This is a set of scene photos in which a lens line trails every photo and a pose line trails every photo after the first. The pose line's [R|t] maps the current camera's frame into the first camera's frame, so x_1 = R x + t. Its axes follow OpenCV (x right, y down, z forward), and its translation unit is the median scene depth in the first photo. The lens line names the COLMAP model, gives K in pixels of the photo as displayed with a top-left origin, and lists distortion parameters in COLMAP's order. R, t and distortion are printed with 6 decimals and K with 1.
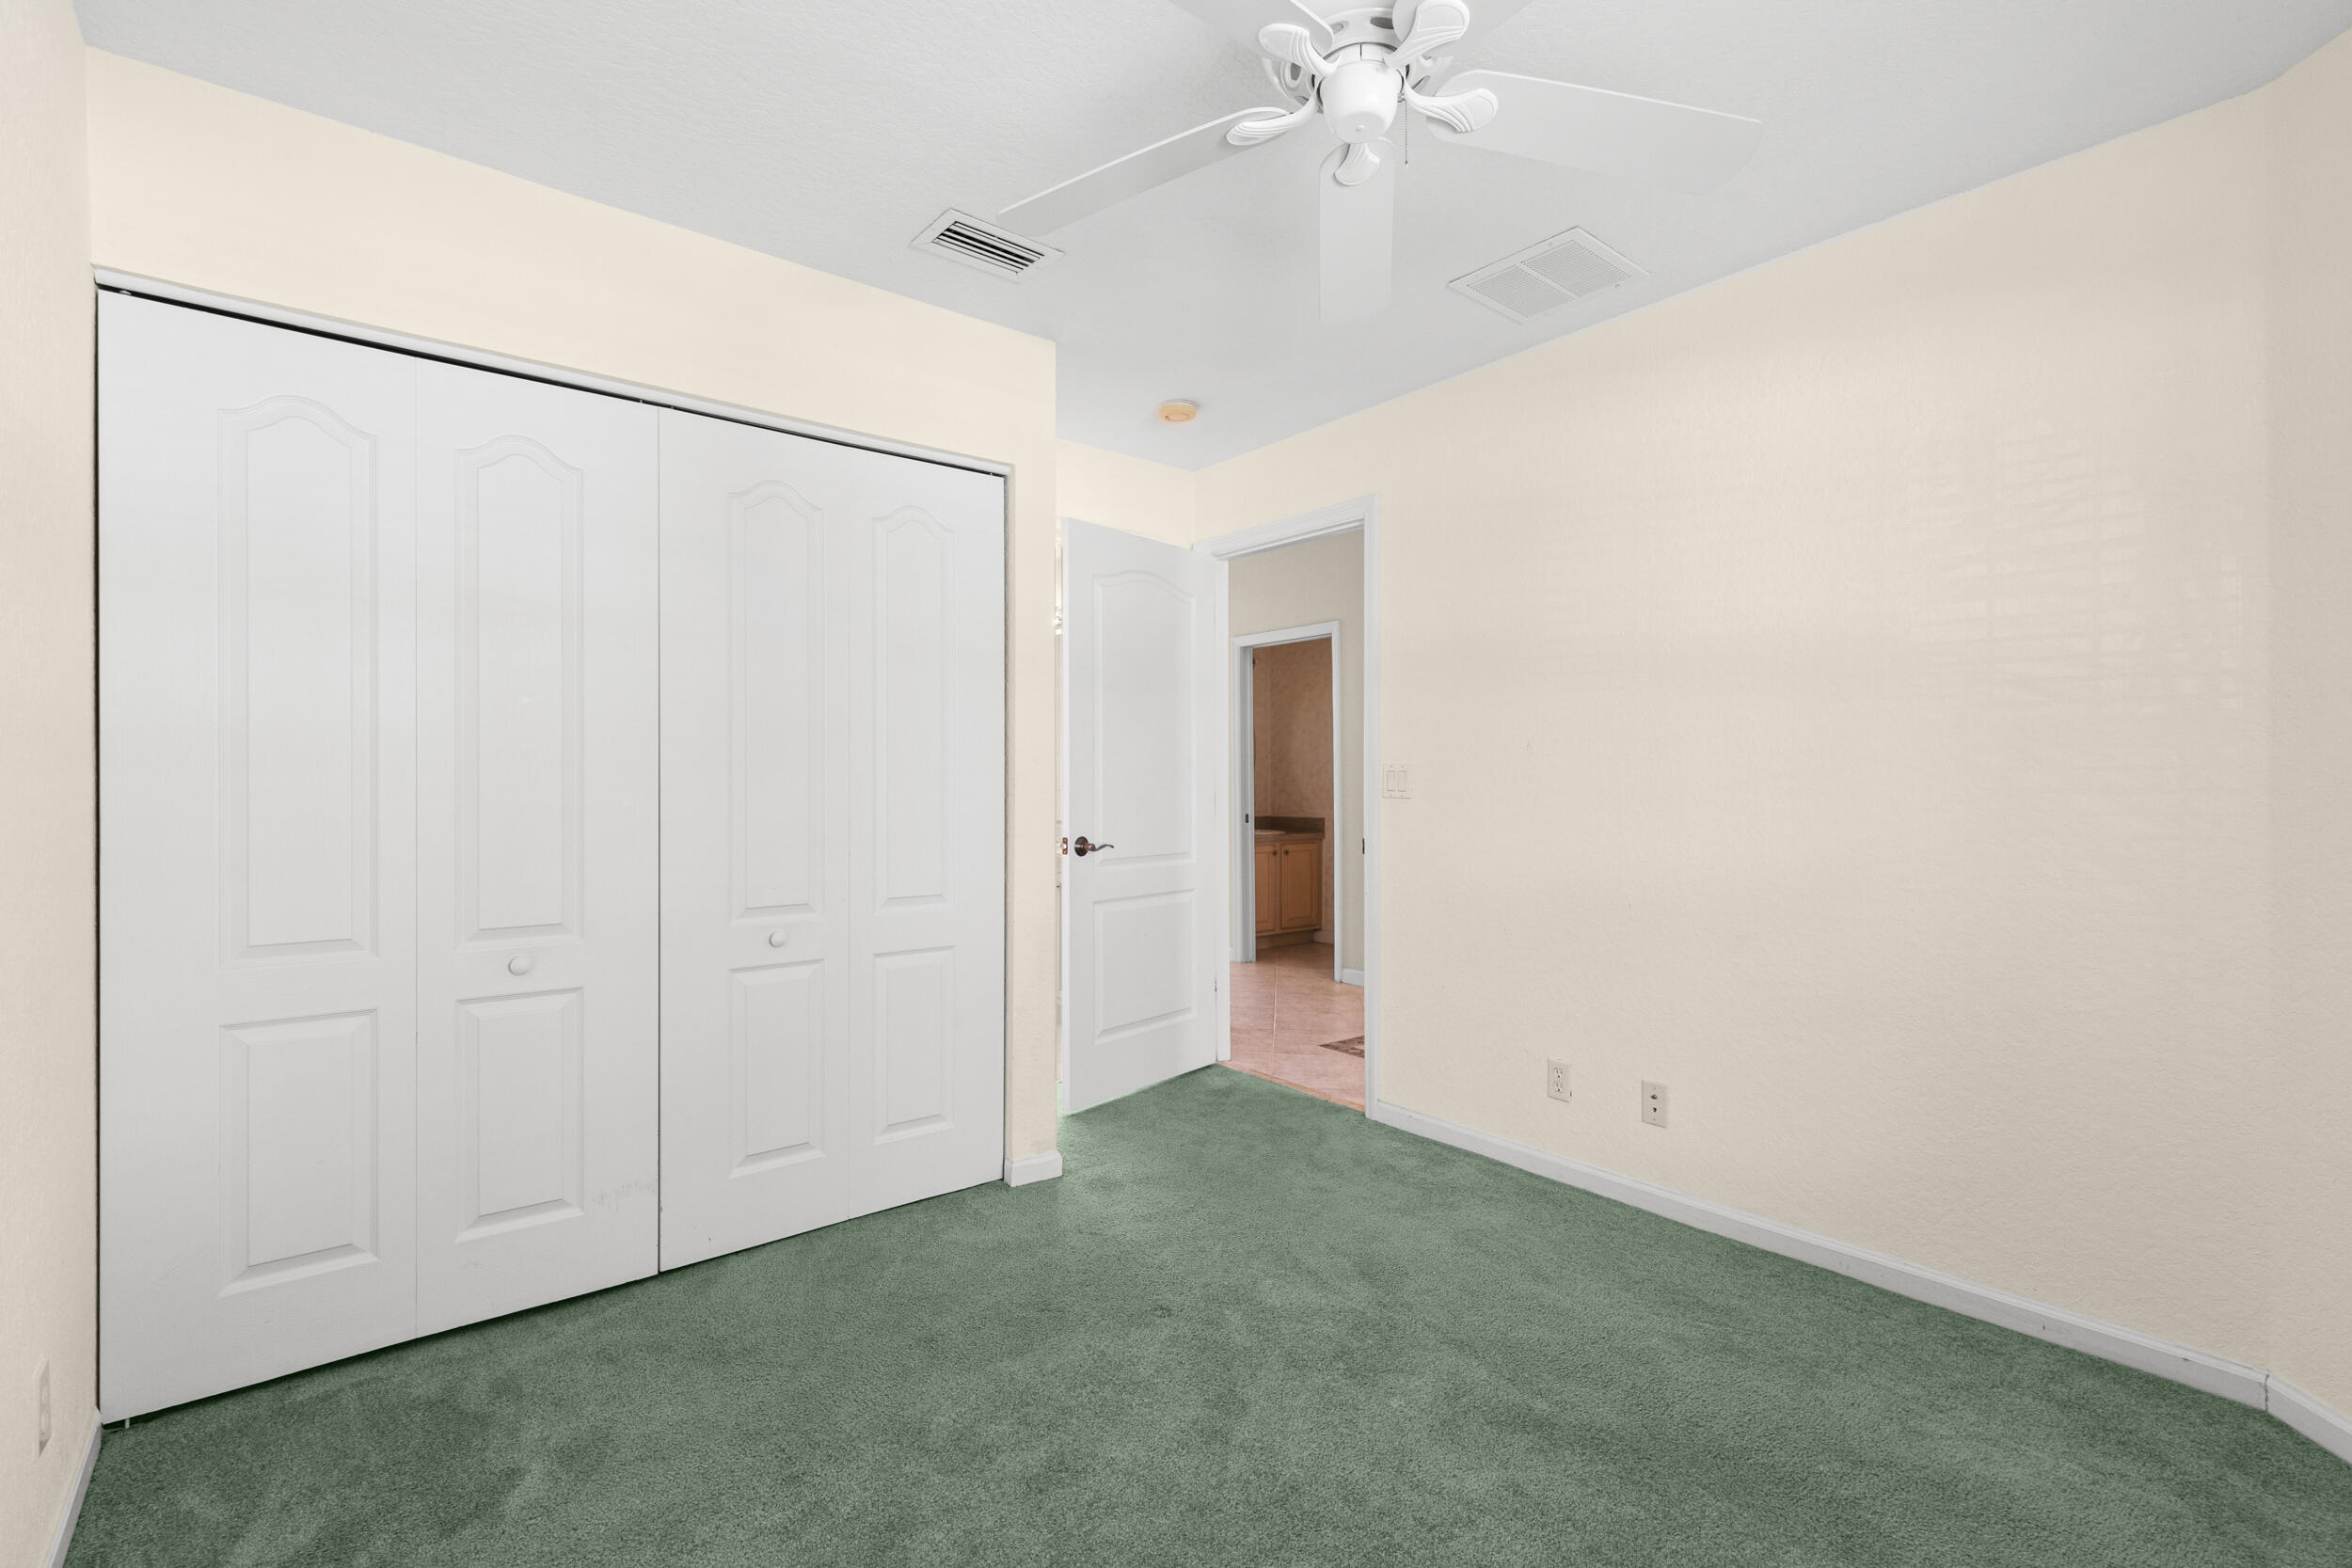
lens RADIAL K [[1077.6, 0, 1178.1], [0, 1077.6, 783.4], [0, 0, 1]] dist [-0.003315, -0.000099]
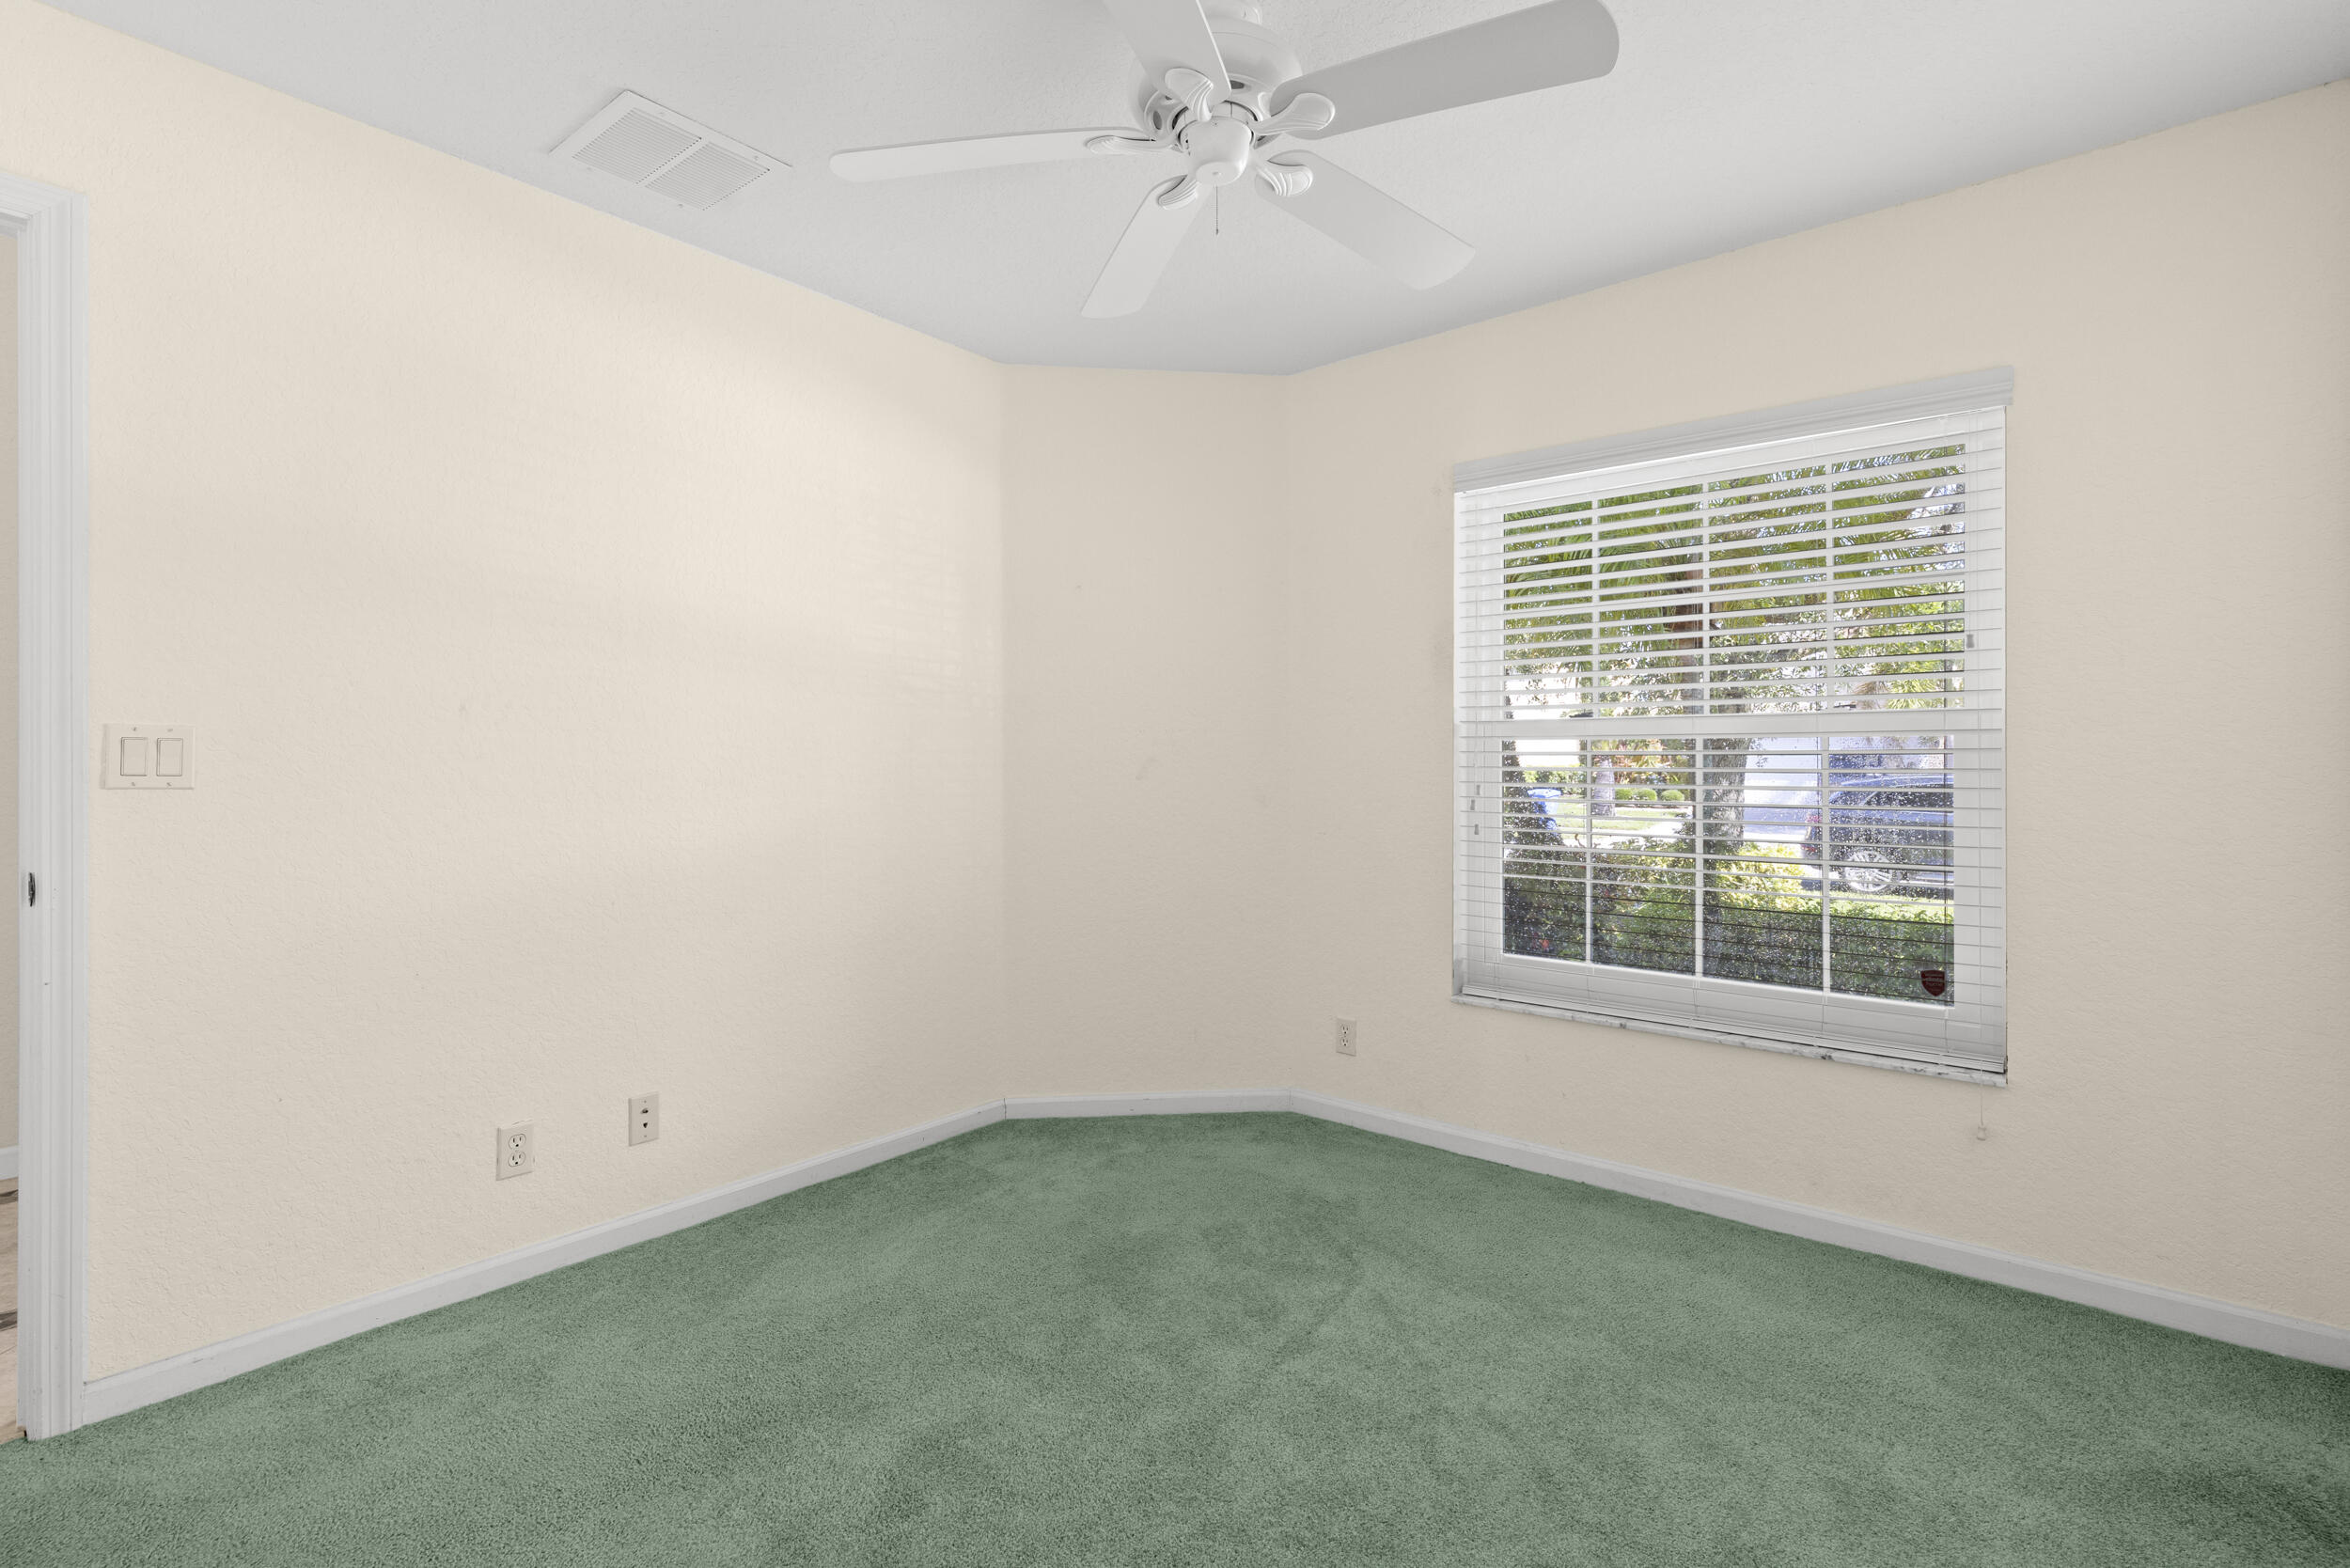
lens RADIAL K [[1076.8, 0, 1174.6], [0, 1076.8, 765.5], [0, 0, 1]] dist [-0.003315, -0.000099]
pose [[-0.214504, 0.004375, 0.976713, -0.529948], [0.006603, 0.999974, -0.003029, 0.009692], [-0.976701, 0.005799, -0.214528, 0.763729]]
